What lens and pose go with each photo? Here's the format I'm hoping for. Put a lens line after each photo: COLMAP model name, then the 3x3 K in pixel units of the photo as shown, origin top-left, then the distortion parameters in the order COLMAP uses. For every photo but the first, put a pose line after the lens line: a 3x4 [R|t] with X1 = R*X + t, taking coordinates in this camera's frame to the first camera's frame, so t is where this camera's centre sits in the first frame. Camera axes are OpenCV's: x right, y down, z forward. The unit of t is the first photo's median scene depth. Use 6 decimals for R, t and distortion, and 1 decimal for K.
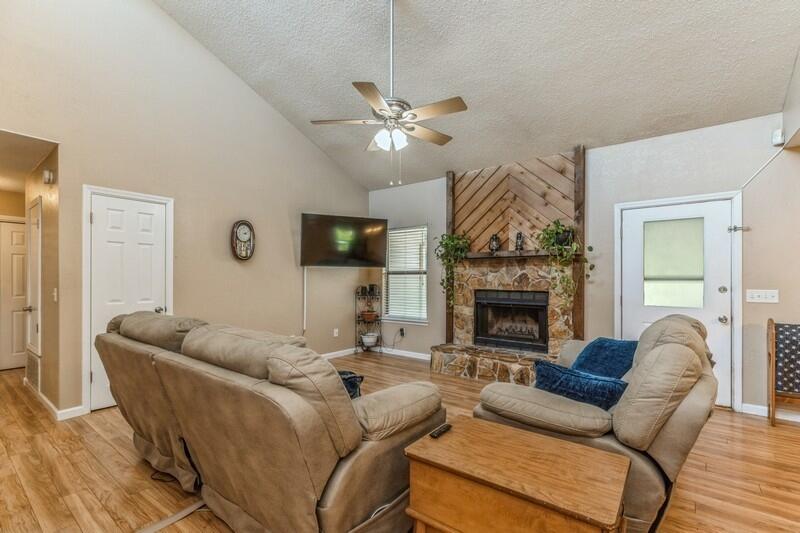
lens RADIAL K [[363.2, 0, 406.4], [0, 363.2, 278.6], [0, 0, 1]] dist [0.004399, 0.000755]
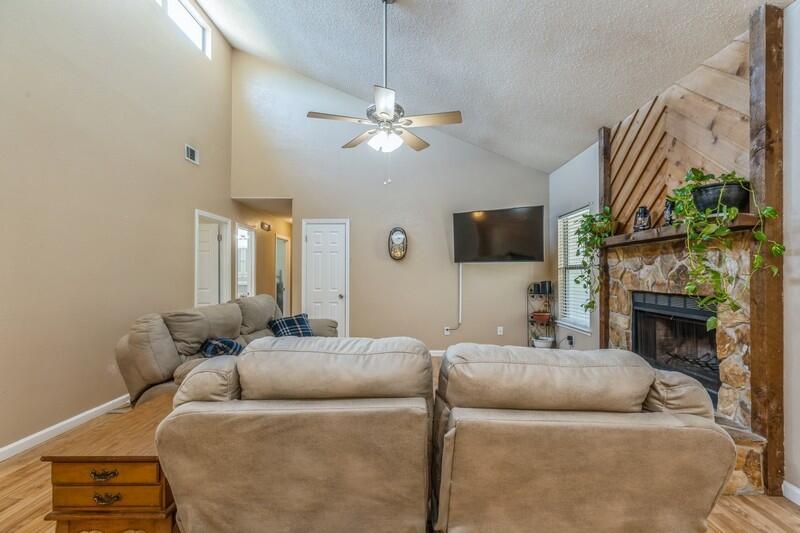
lens RADIAL K [[363.2, 0, 403.1], [0, 363.2, 271.0], [0, 0, 1]] dist [0.004399, 0.000755]
pose [[0.590314, -0.009825, -0.807114, 0.501316], [0.002410, 0.999943, -0.010410, -0.000216], [0.807170, 0.004200, 0.590304, 0.260113]]
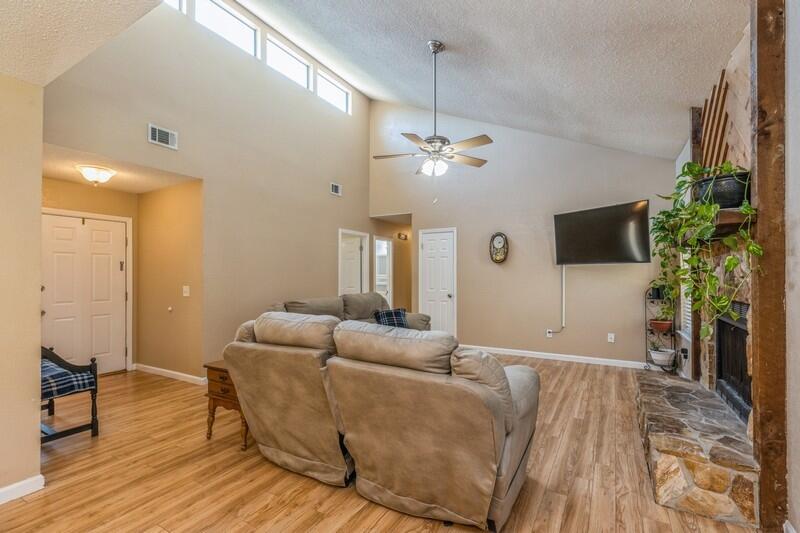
lens RADIAL K [[363.2, 0, 402.5], [0, 363.2, 270.9], [0, 0, 1]] dist [0.004399, 0.000755]
pose [[0.126819, -0.016528, -0.991788, 0.726764], [0.001030, 0.999863, -0.016531, -0.000830], [0.991925, 0.001074, 0.126818, 0.442756]]
